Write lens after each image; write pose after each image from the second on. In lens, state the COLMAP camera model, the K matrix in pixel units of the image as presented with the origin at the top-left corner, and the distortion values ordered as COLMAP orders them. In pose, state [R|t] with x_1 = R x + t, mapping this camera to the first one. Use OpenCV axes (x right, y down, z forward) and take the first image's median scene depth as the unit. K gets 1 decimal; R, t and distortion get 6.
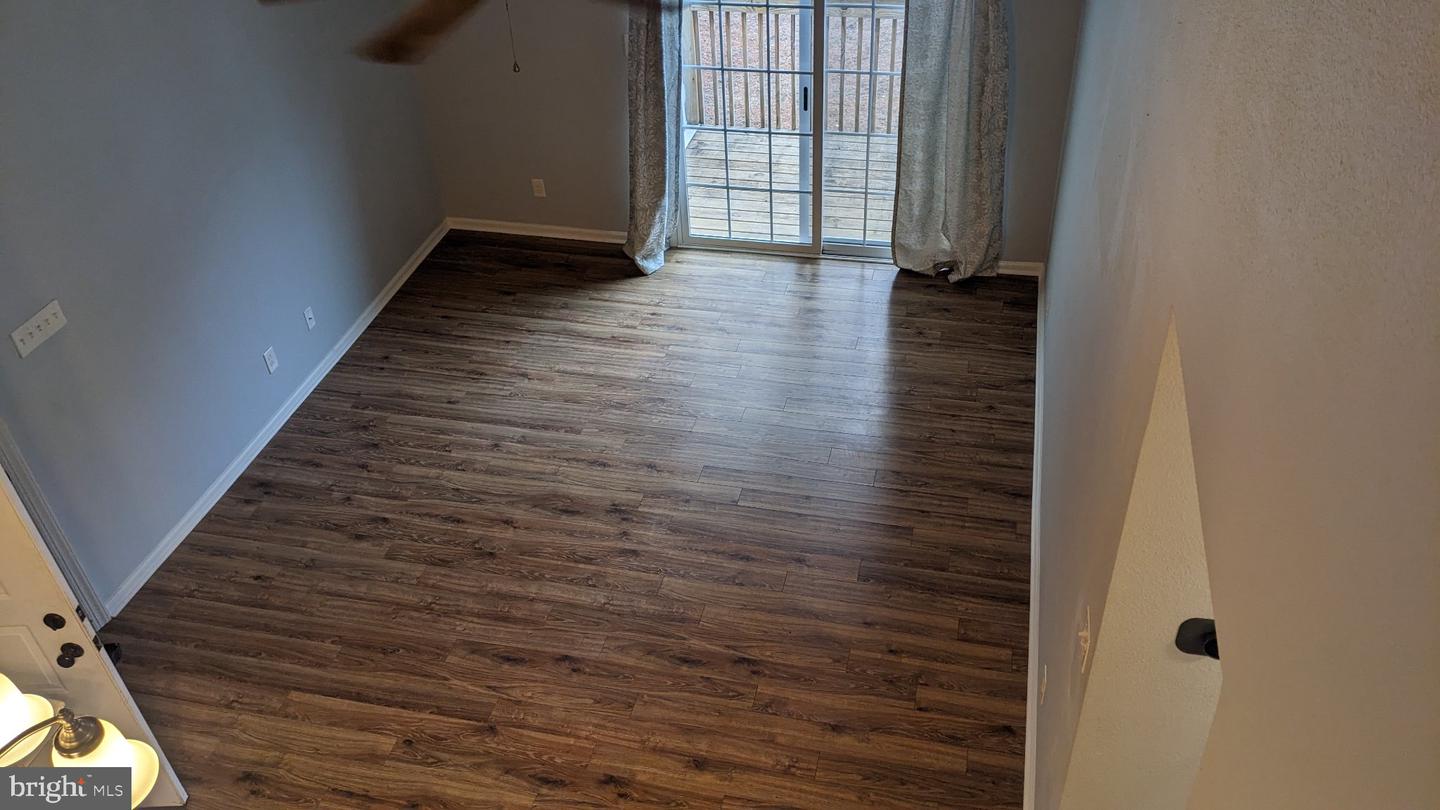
lens RADIAL K [[1139.3, 0, 724.0], [0, 1139.3, 420.5], [0, 0, 1]] dist [0.163790, -0.346148]
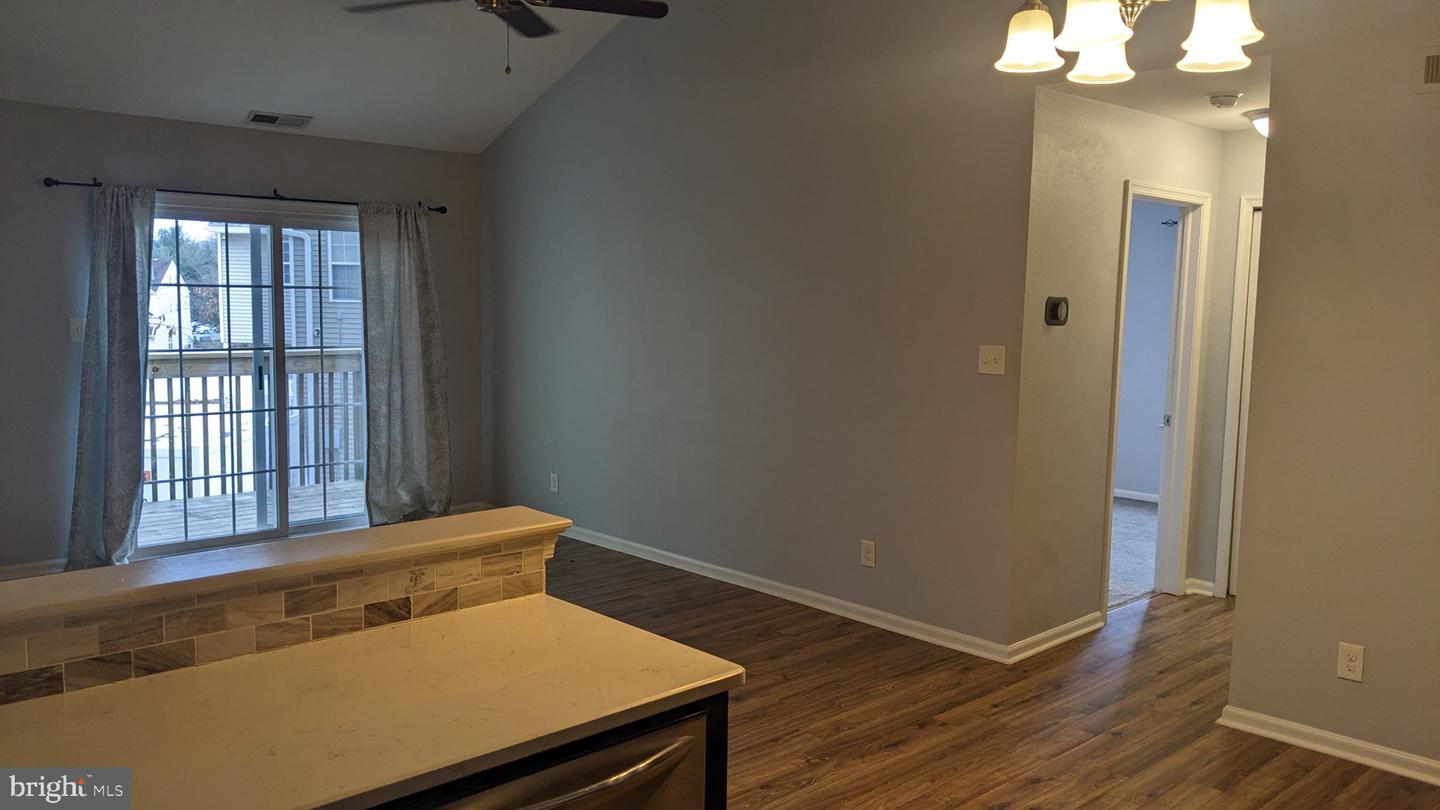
lens RADIAL K [[1139.1, 0, 759.7], [0, 1139.1, 404.3], [0, 0, 1]] dist [0.004590, -0.002105]
pose [[0.528098, -0.033994, 0.848503, -0.568347], [0.484797, 0.832432, -0.268381, 0.235822], [-0.697198, 0.553083, 0.456086, 0.238969]]
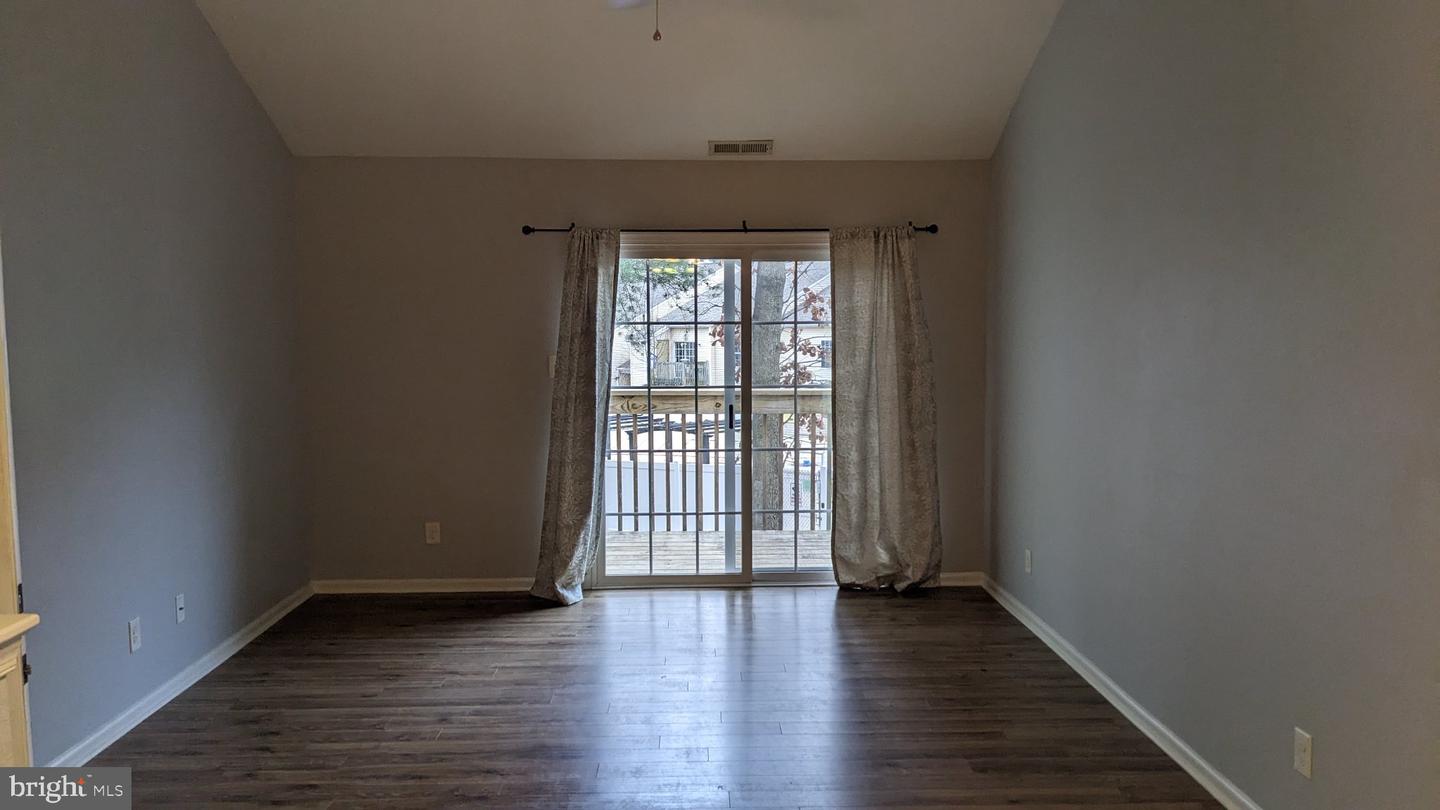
lens RADIAL K [[1139.3, 0, 724.0], [0, 1139.3, 420.5], [0, 0, 1]] dist [0.163790, -0.346148]
pose [[0.966751, 0.013730, 0.255351, -0.192921], [0.127397, 0.839957, -0.527486, 0.252481], [-0.221726, 0.542479, 0.810281, 0.199538]]
